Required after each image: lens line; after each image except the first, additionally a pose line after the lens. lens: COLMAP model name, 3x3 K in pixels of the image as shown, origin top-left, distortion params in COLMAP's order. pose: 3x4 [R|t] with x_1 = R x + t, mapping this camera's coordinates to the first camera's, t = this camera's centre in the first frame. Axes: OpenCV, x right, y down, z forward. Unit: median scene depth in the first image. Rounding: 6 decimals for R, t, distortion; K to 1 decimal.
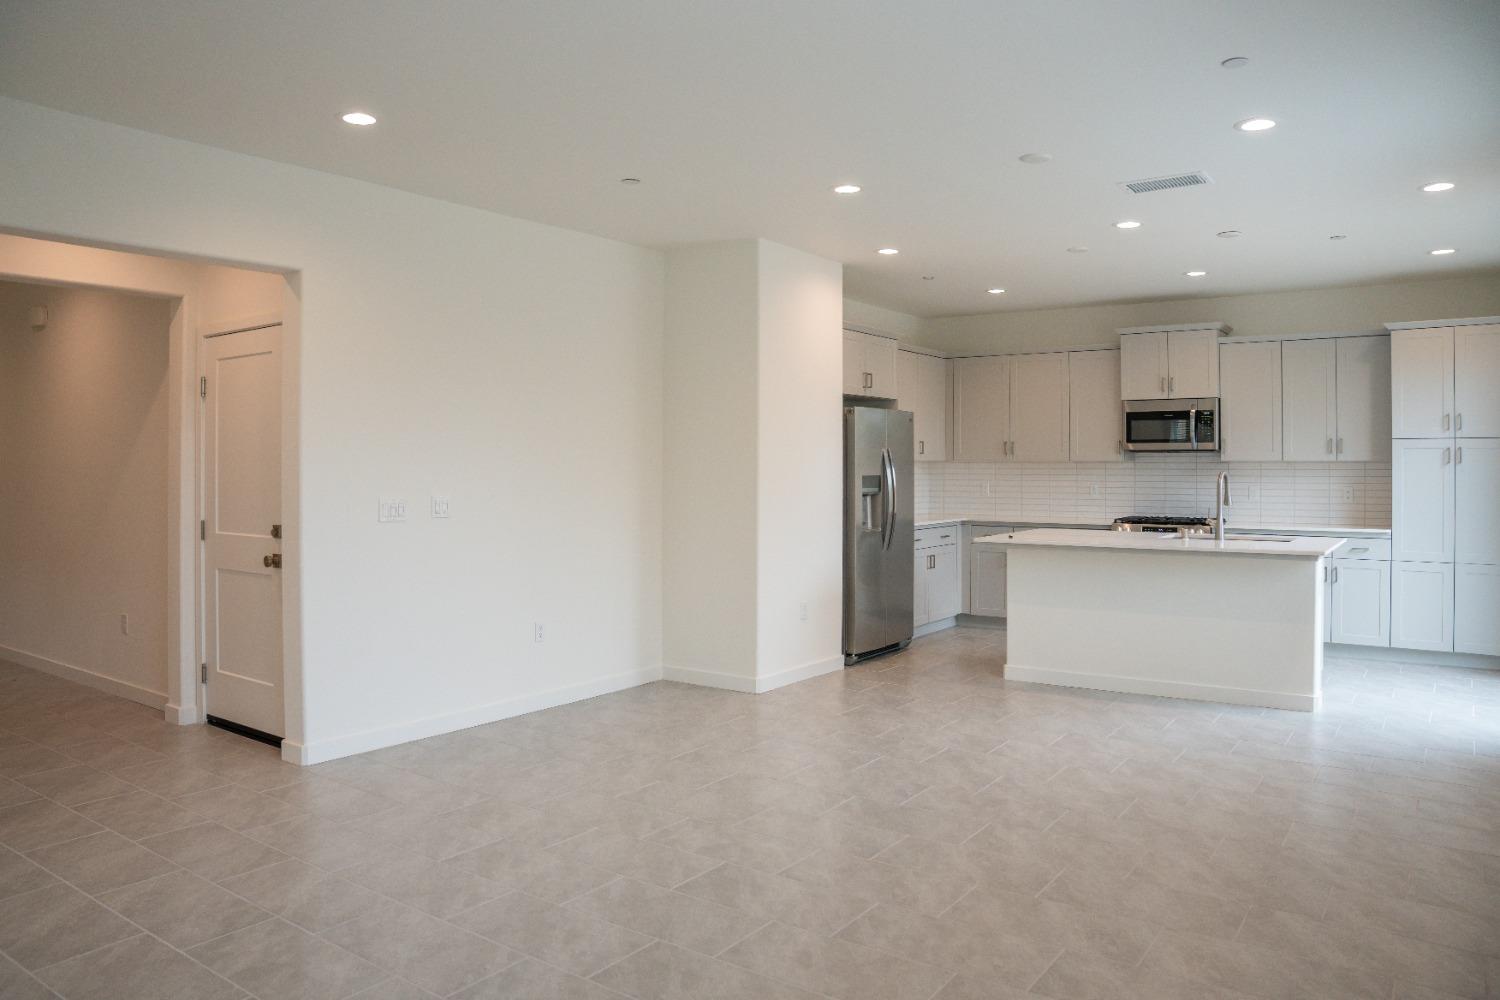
lens RADIAL K [[1061.8, 0, 750.0], [0, 1061.8, 500.0], [0, 0, 1]] dist [-0.151253, 0.076515]
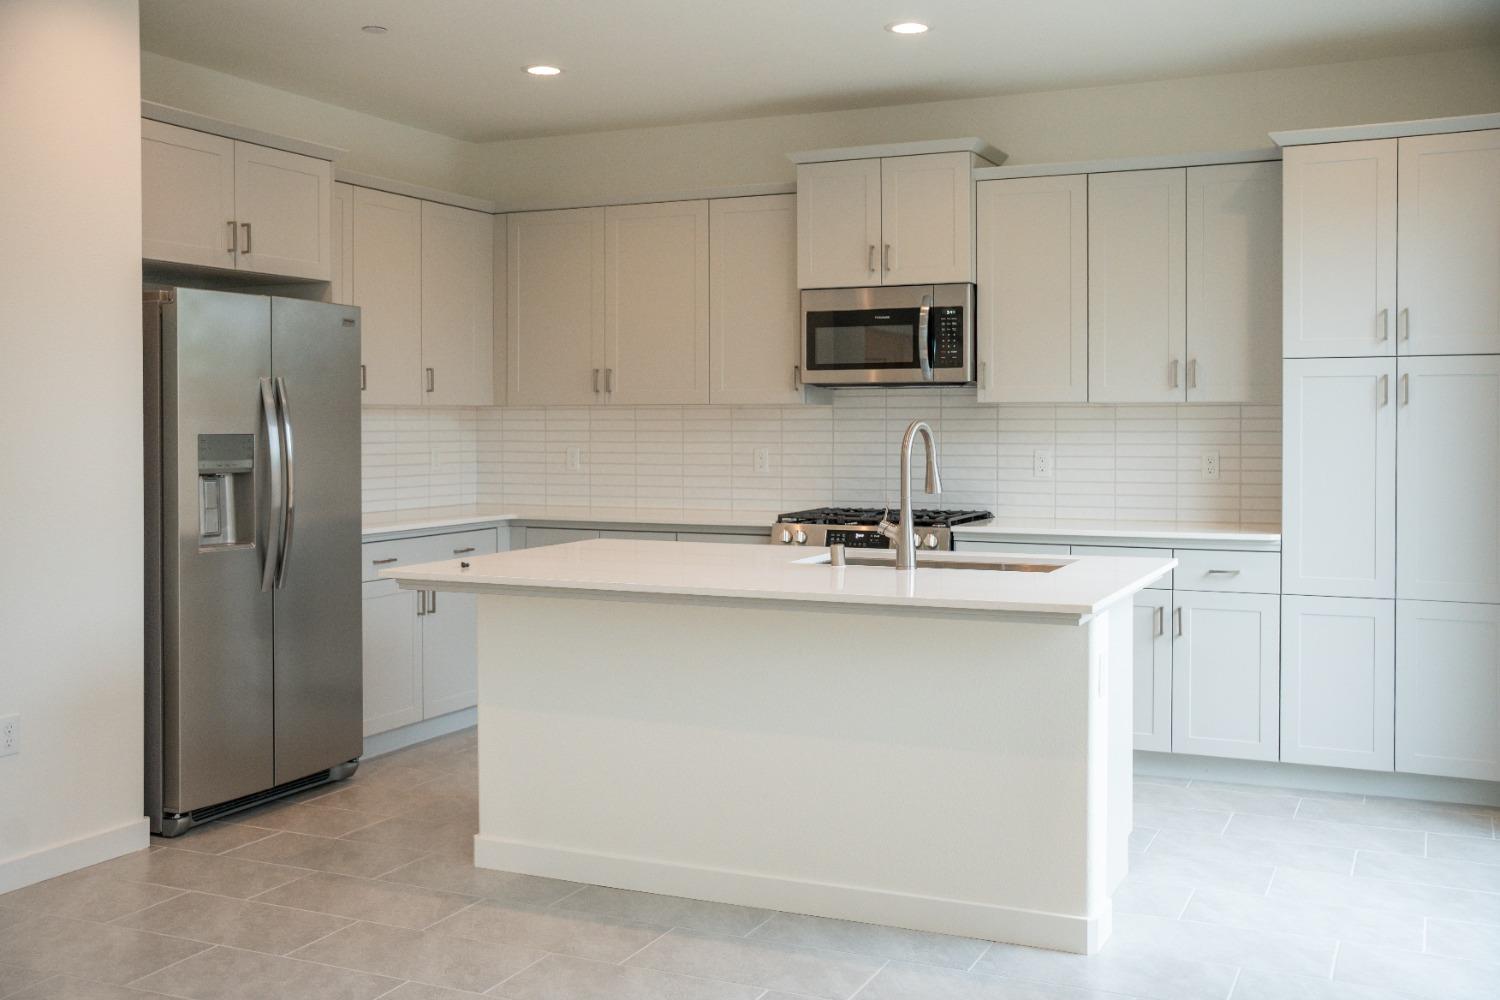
lens RADIAL K [[1520.1, 0, 750.0], [0, 1520.1, 500.0], [0, 0, 1]] dist [-0.079468, -0.007719]
pose [[0.981921, -0.010401, 0.189006, 0.197243], [0.006670, 0.999770, 0.020365, -0.005014], [-0.189174, -0.018736, 0.981765, 0.262103]]
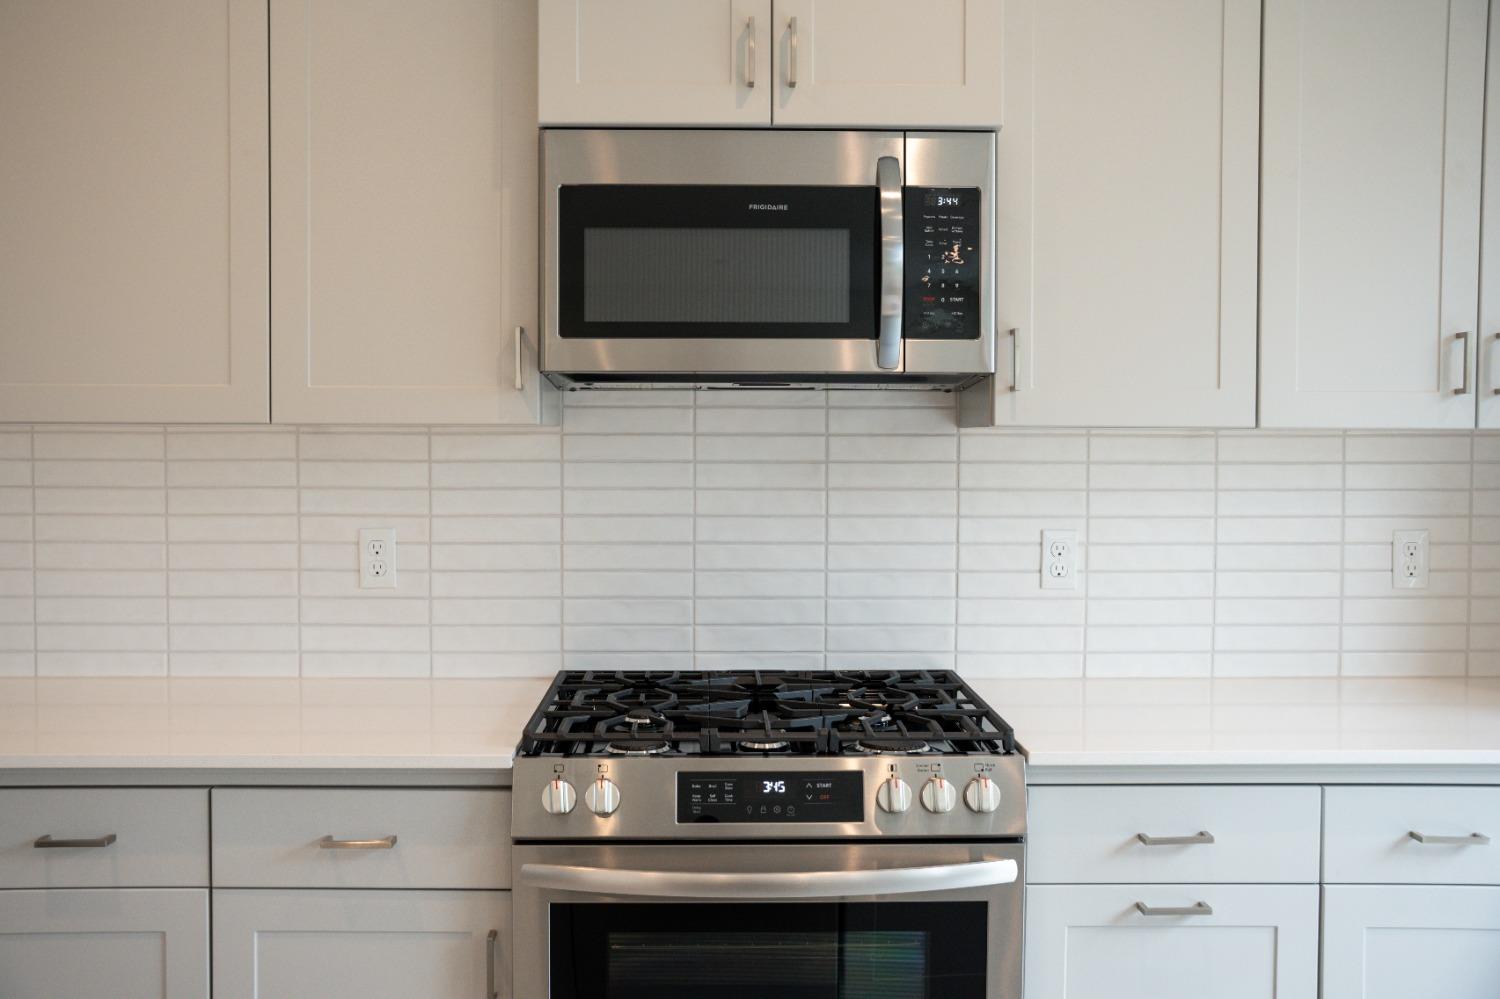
lens RADIAL K [[1422.4, 0, 708.0], [0, 1422.4, 497.5], [0, 0, 1]] dist [-0.047520, 0.005280]
pose [[0.802734, -0.023369, 0.595879, 0.230691], [0.014368, 0.999700, 0.019849, -0.030195], [-0.596164, -0.007372, 0.802829, 0.803894]]
